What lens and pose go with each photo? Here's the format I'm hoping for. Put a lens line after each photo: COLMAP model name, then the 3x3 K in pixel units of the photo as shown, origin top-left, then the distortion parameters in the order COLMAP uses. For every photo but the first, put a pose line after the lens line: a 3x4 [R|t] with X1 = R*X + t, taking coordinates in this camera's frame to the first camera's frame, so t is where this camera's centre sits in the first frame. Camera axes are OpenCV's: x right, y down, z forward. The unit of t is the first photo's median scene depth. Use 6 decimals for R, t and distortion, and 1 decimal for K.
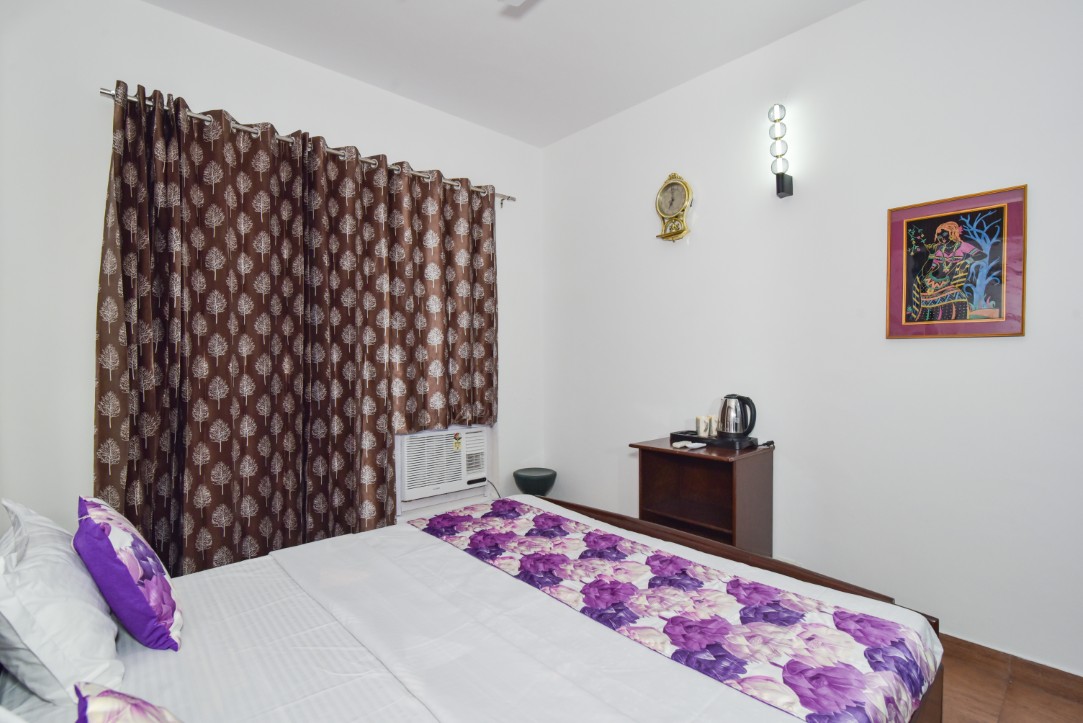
lens RADIAL K [[504.1, 0, 538.3], [0, 504.1, 367.8], [0, 0, 1]] dist [-0.019050, 0.000334]
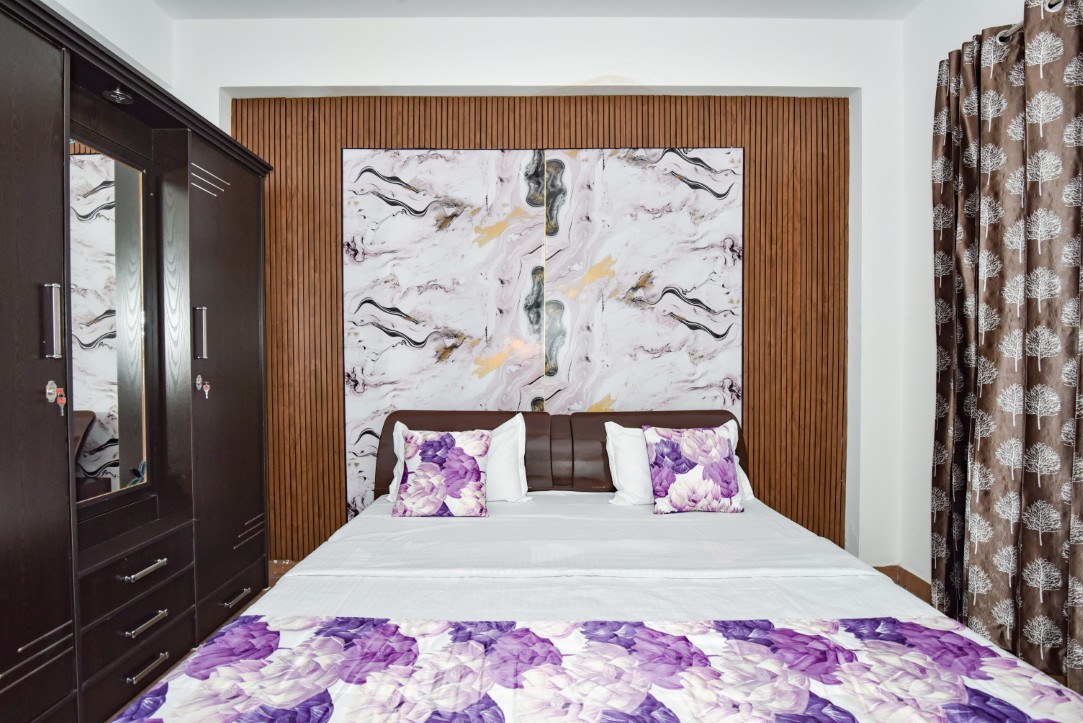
lens RADIAL K [[504.1, 0, 538.3], [0, 504.1, 367.8], [0, 0, 1]] dist [-0.019050, 0.000334]
pose [[-0.662171, 0.017789, -0.749141, 0.470846], [-0.006732, 0.999537, 0.029686, 0.020231], [0.749322, 0.024701, -0.661745, 1.083703]]
